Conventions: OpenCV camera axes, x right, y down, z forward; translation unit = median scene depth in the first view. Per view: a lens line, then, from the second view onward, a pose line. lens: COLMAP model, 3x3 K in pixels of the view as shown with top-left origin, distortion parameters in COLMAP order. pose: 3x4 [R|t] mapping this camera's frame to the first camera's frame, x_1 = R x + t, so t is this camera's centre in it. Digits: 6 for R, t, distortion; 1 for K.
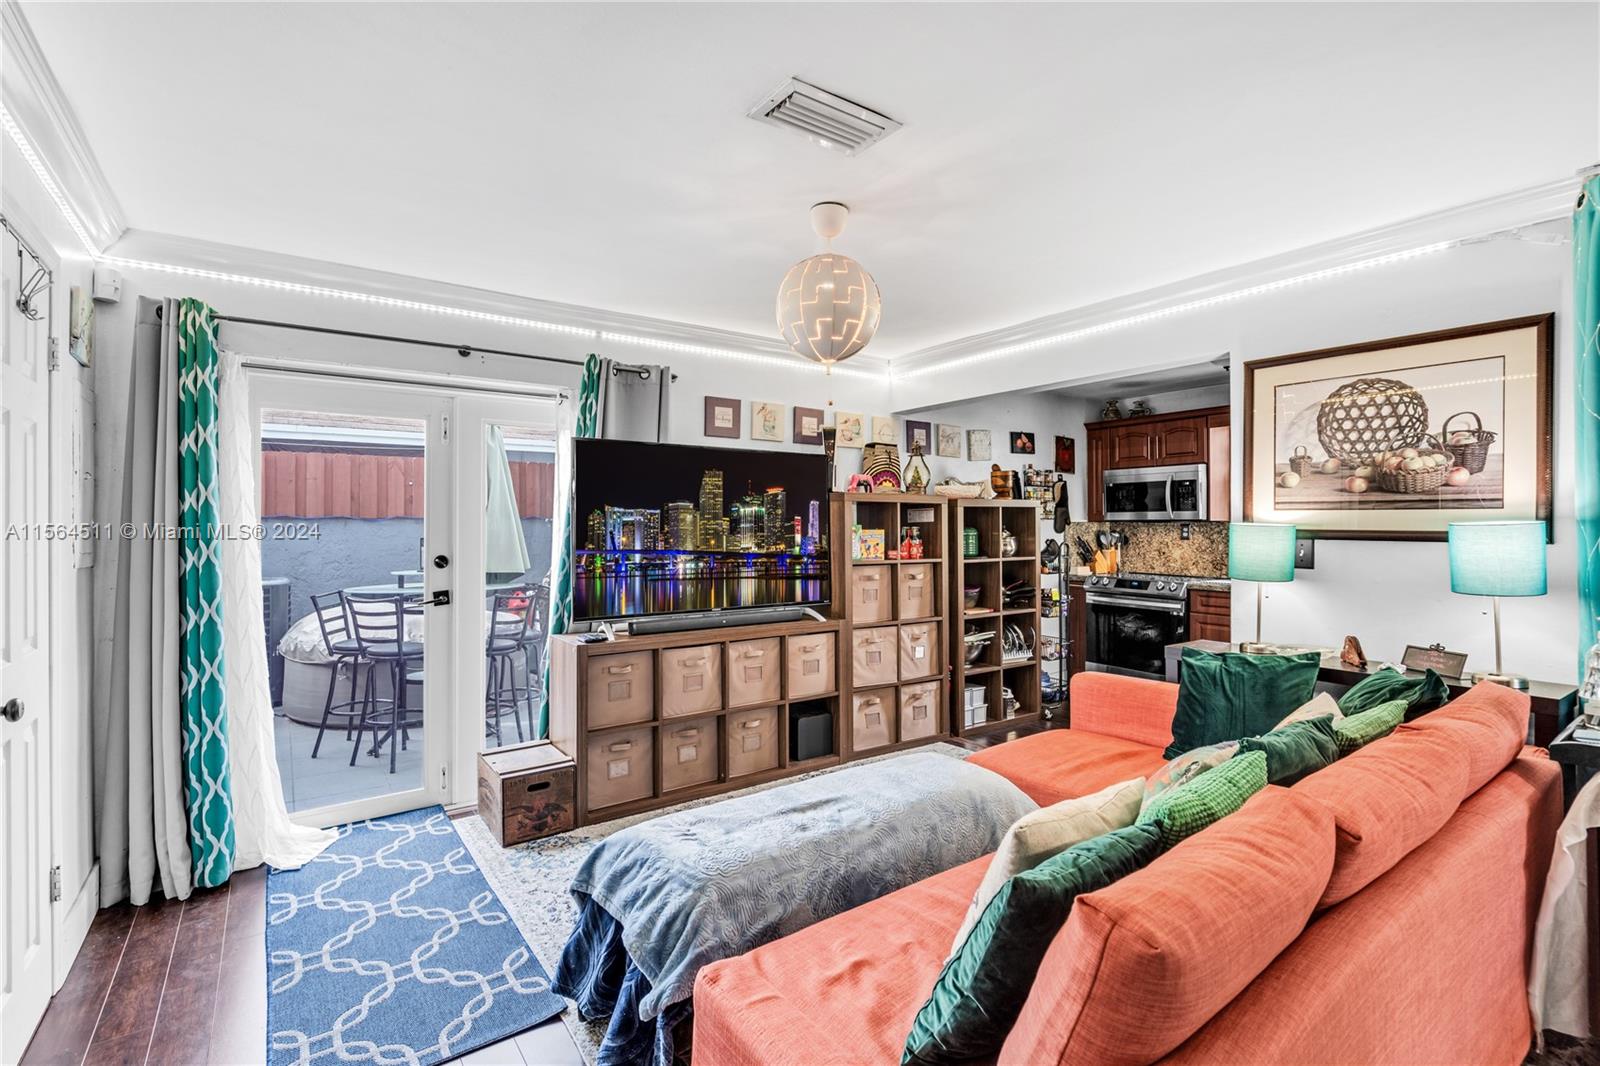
lens RADIAL K [[727.0, 0, 799.7], [0, 727.0, 526.3], [0, 0, 1]] dist [-0.000717, -0.000061]
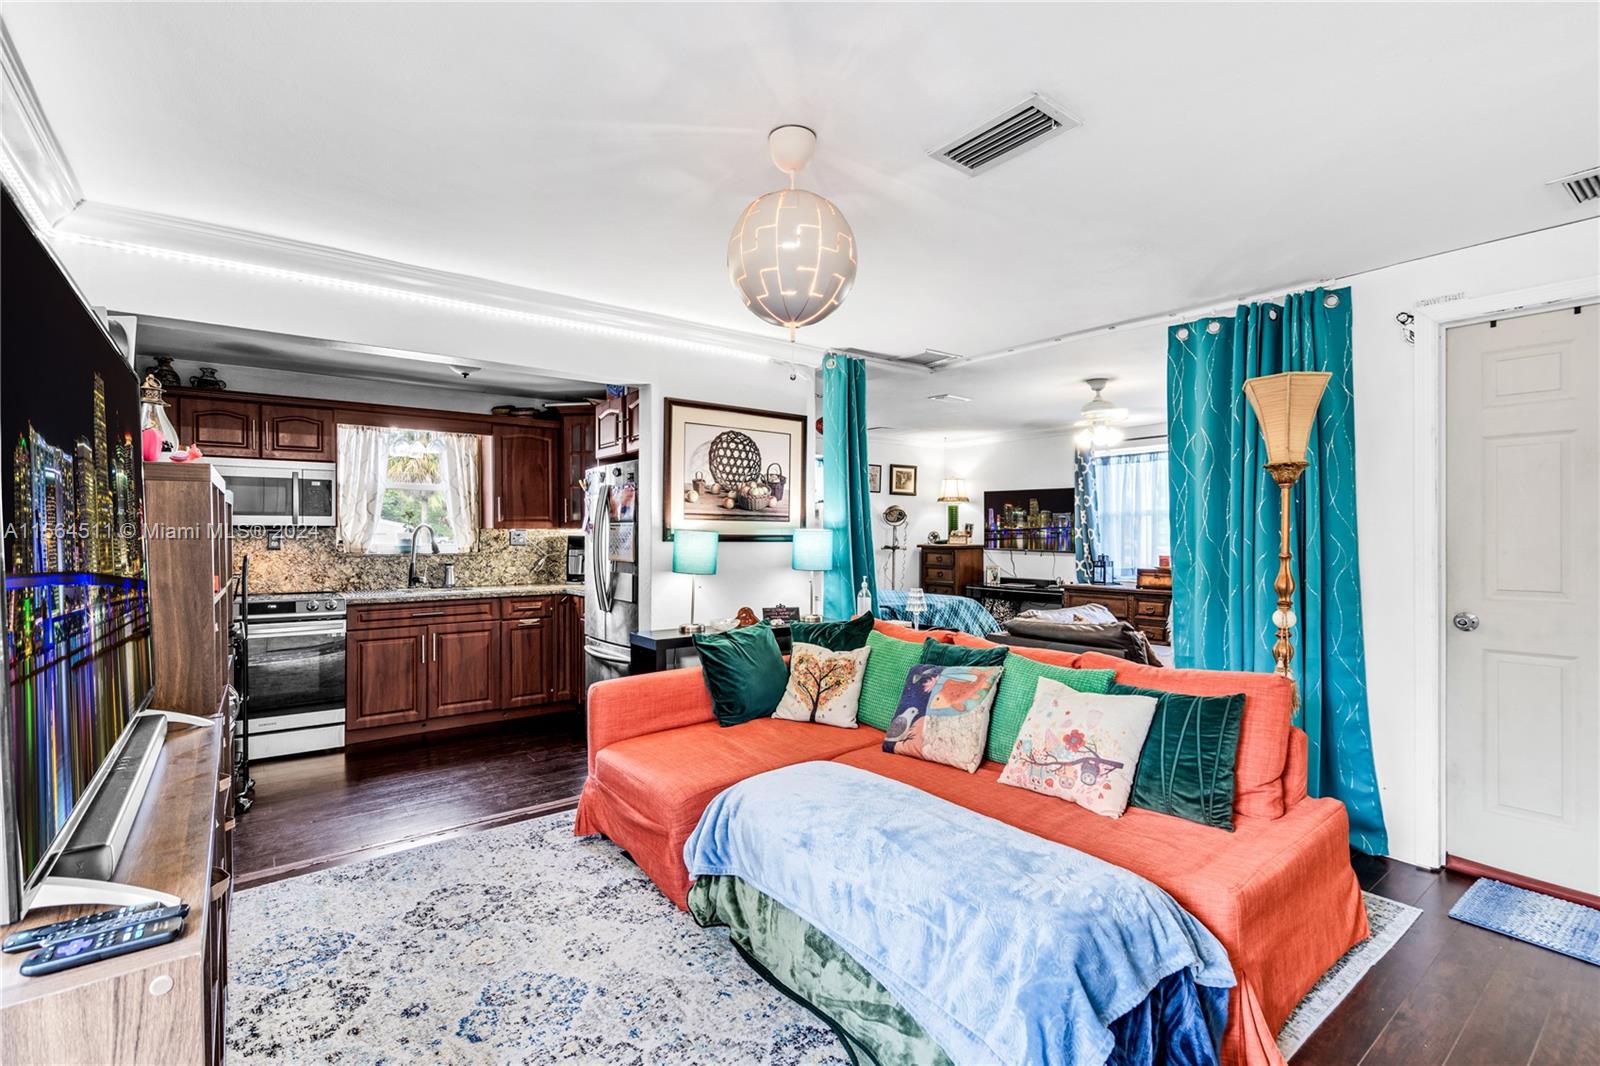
lens RADIAL K [[732.2, 0, 800.0], [0, 732.2, 533.0], [0, 0, 1]] dist [-0.001598, -0.000071]
pose [[-0.034493, 0.001076, 0.999404, -0.370055], [0.003437, 0.999994, -0.000958, 0.001961], [-0.999399, 0.003402, -0.034497, 0.489286]]
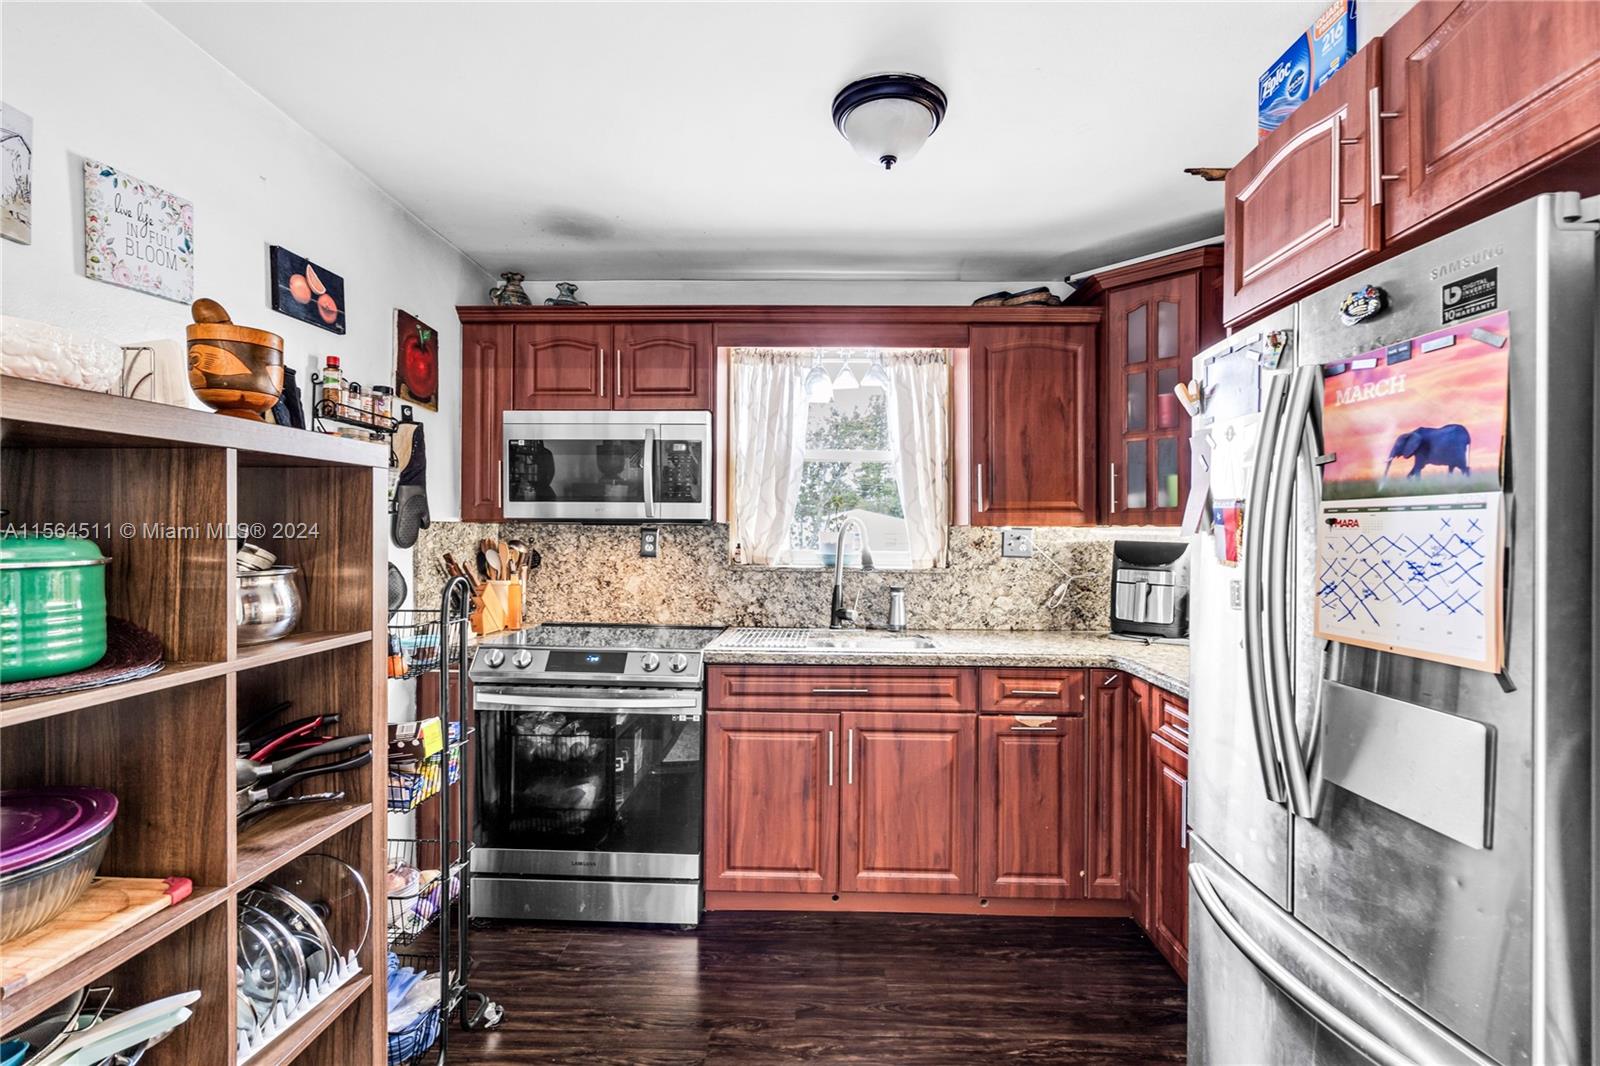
lens RADIAL K [[732.2, 0, 800.0], [0, 732.2, 533.0], [0, 0, 1]] dist [-0.001598, -0.000071]
pose [[0.597060, 0.005235, 0.802179, 0.185003], [-0.006611, 0.999977, -0.001606, 0.000472], [-0.802169, -0.004344, 0.597081, 0.669060]]
